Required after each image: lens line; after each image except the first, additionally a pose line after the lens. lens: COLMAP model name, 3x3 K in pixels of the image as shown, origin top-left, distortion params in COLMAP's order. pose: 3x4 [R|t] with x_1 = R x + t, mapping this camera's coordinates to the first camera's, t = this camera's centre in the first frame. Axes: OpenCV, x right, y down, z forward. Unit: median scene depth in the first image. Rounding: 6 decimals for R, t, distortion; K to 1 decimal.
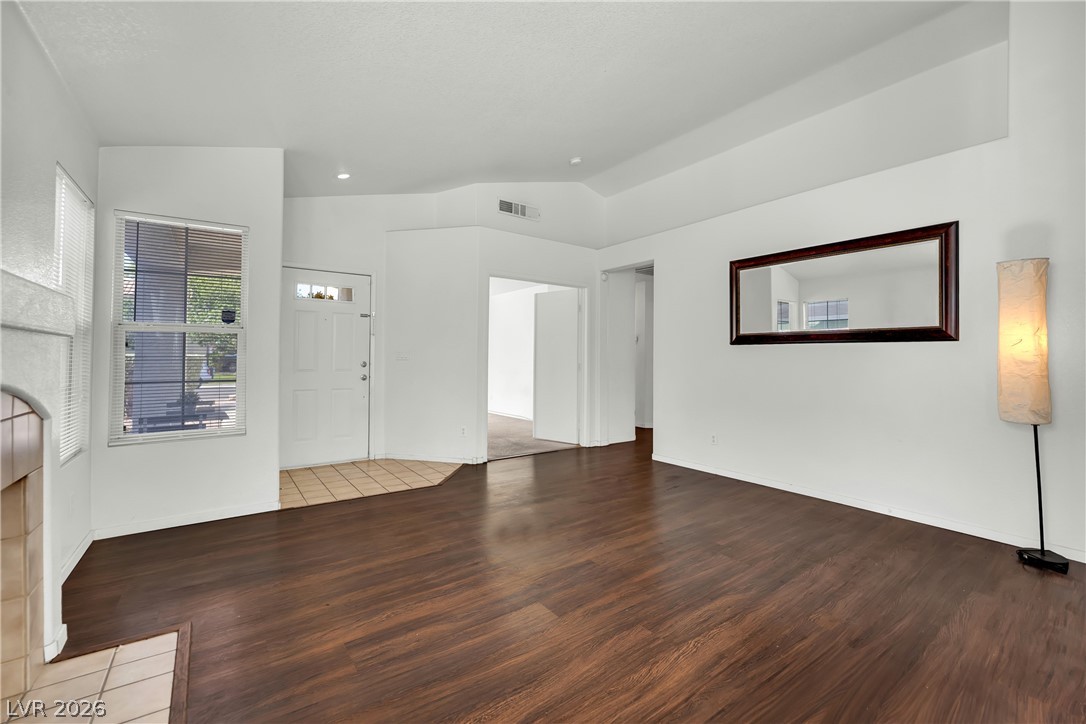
lens RADIAL K [[451.6, 0, 539.6], [0, 451.6, 358.9], [0, 0, 1]] dist [-0.013671, 0.000895]
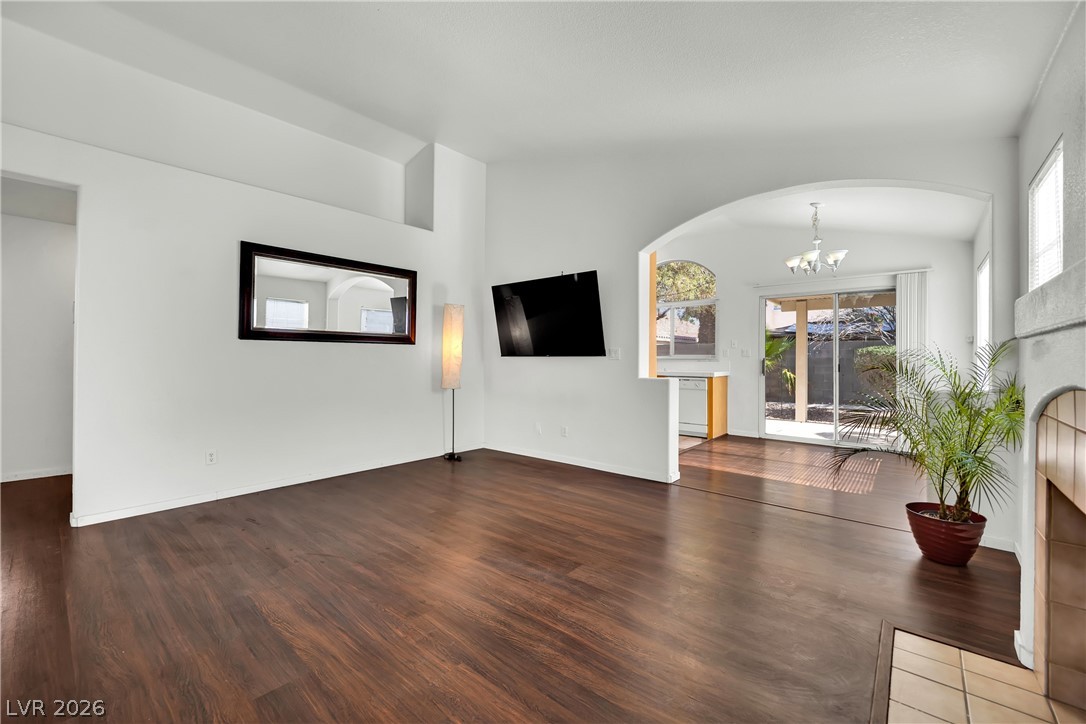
lens RADIAL K [[451.6, 0, 533.7], [0, 451.6, 352.0], [0, 0, 1]] dist [-0.013671, 0.000895]
pose [[-0.218219, 0.003435, 0.975894, -0.532150], [-0.003942, 0.999983, -0.004401, -0.005059], [-0.975892, -0.004807, -0.218201, 0.650480]]
